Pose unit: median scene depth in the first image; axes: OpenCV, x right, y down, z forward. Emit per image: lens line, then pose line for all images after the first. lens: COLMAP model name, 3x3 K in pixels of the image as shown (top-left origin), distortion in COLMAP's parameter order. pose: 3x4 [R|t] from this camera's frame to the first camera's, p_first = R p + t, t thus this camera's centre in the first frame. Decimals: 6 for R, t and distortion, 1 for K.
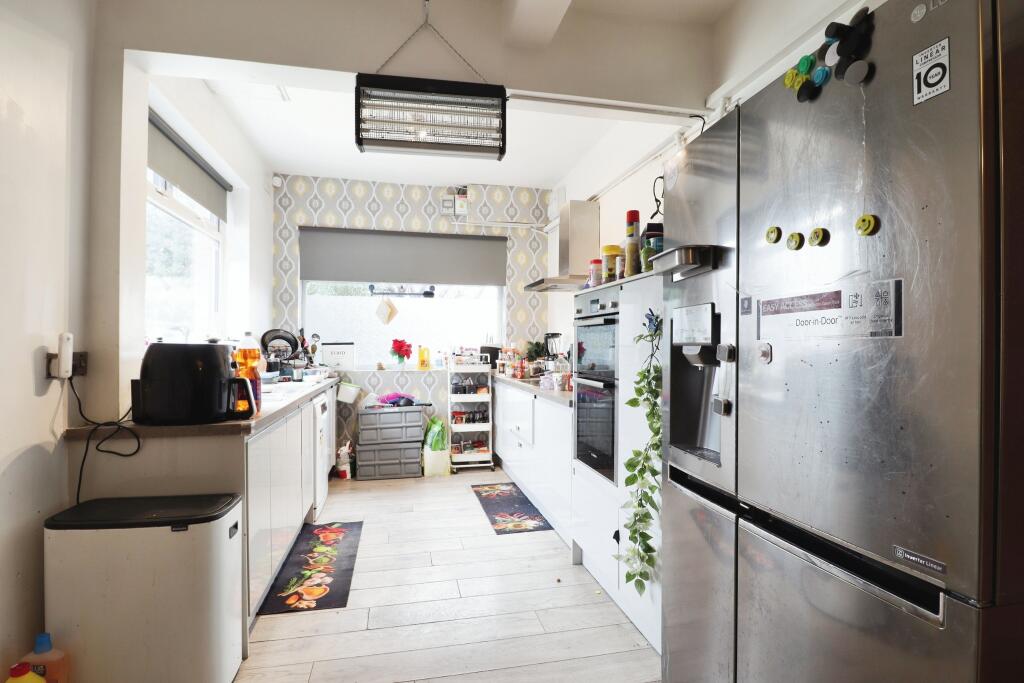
lens RADIAL K [[533.1, 0, 512.0], [0, 533.1, 341.5], [0, 0, 1]] dist [0.000201, 0.000091]
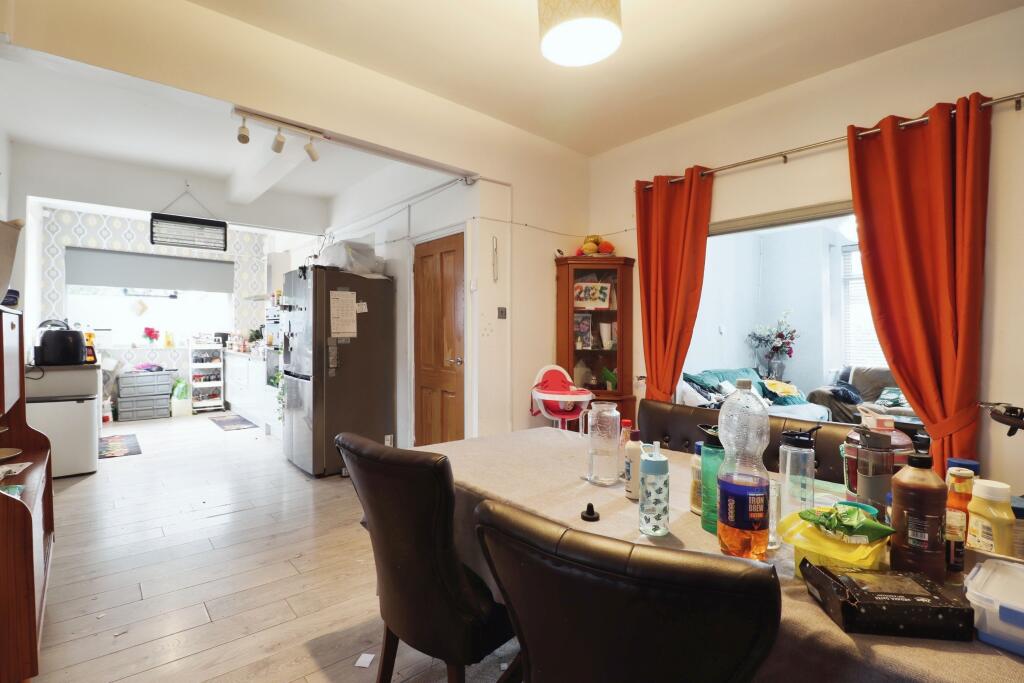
lens RADIAL K [[474.9, 0, 512.0], [0, 474.9, 341.5], [0, 0, 1]] dist [0.001508, -0.014838]
pose [[0.876832, -0.002133, 0.480792, 0.037962], [-0.010530, 0.999665, 0.023638, -0.006139], [-0.480682, -0.025790, 0.876516, -0.644070]]
